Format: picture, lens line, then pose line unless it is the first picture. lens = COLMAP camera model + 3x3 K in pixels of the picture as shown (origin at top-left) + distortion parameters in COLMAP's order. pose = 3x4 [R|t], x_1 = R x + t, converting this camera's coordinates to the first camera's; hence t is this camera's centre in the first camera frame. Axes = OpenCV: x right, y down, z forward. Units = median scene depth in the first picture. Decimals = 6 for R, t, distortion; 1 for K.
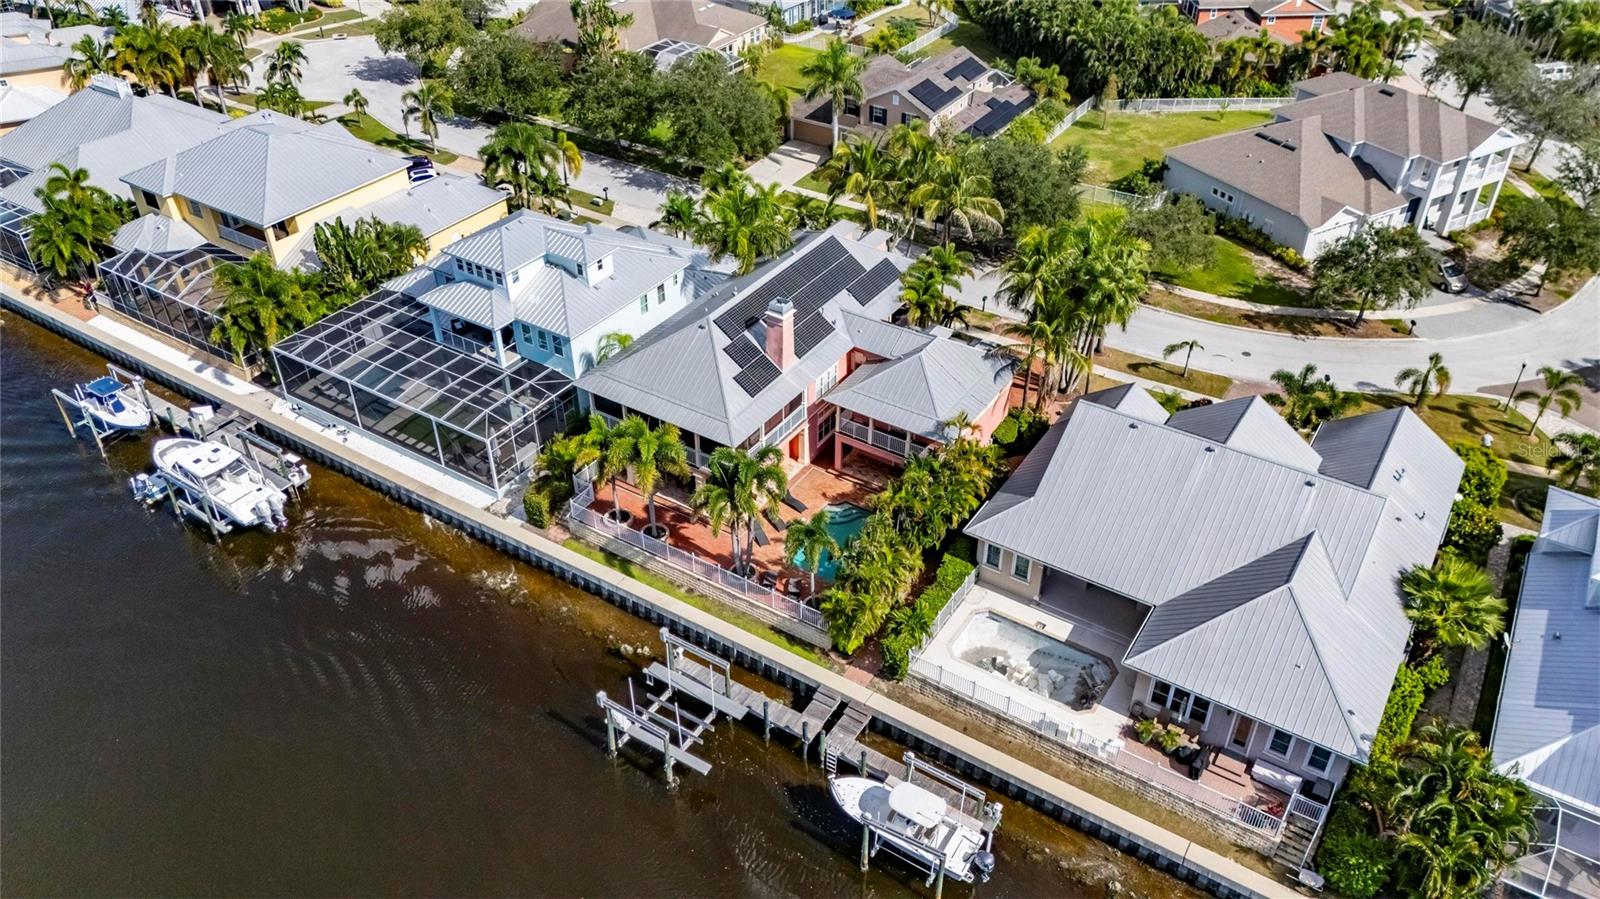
lens RADIAL K [[1173.5, 0, 800.0], [0, 1173.5, 449.5], [0, 0, 1]] dist [0.070198, -0.071001]
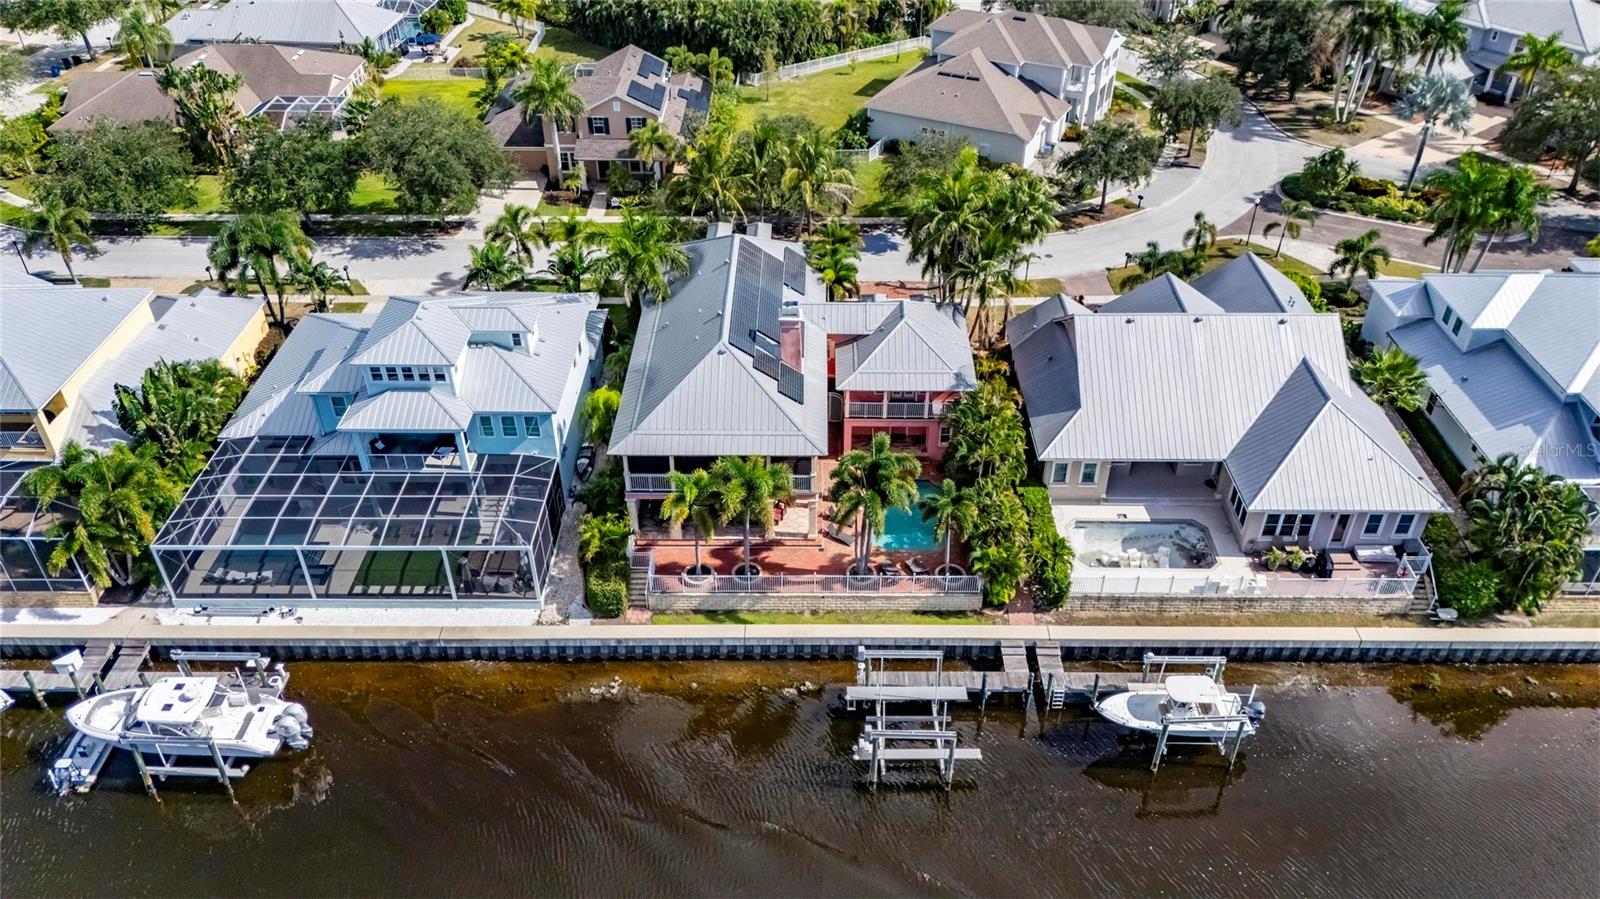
lens RADIAL K [[1173.5, 0, 800.0], [0, 1173.5, 449.5], [0, 0, 1]] dist [0.070198, -0.071001]
pose [[0.846259, -0.317318, 0.427965, -0.435895], [0.317911, 0.945359, 0.072306, -0.073829], [-0.427525, 0.074865, 0.900898, 0.112430]]
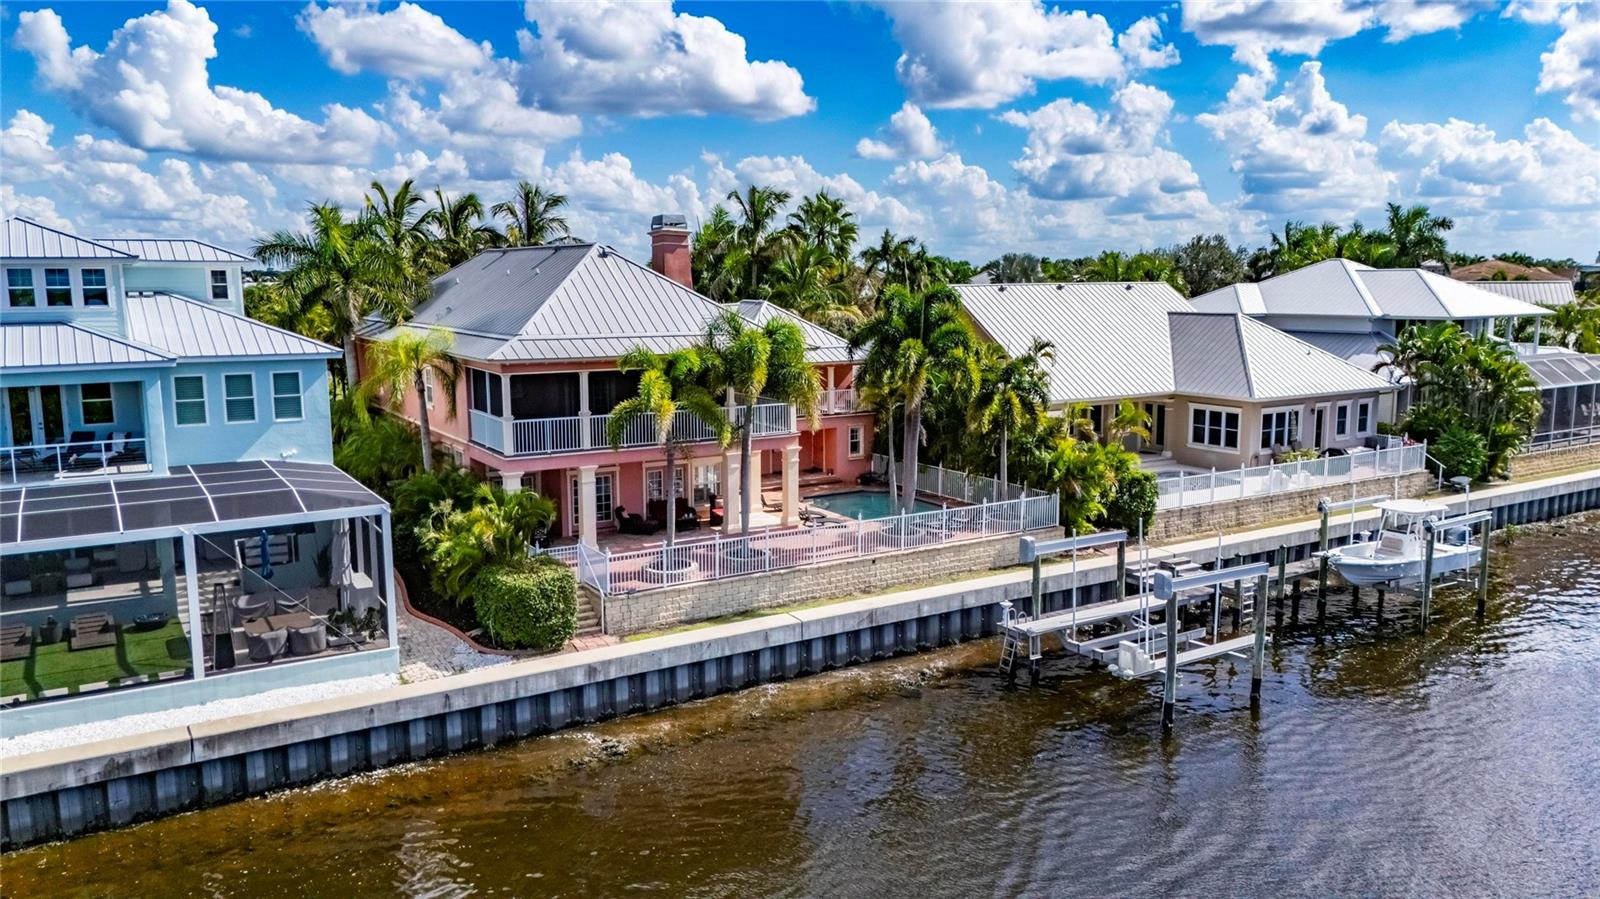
lens RADIAL K [[1173.5, 0, 800.0], [0, 1173.5, 449.5], [0, 0, 1]] dist [0.070198, -0.071001]
pose [[0.434429, -0.133260, 0.890794, -0.568353], [0.538396, 0.831281, -0.138211, 0.114182], [-0.722082, 0.539642, 0.432879, 0.671951]]
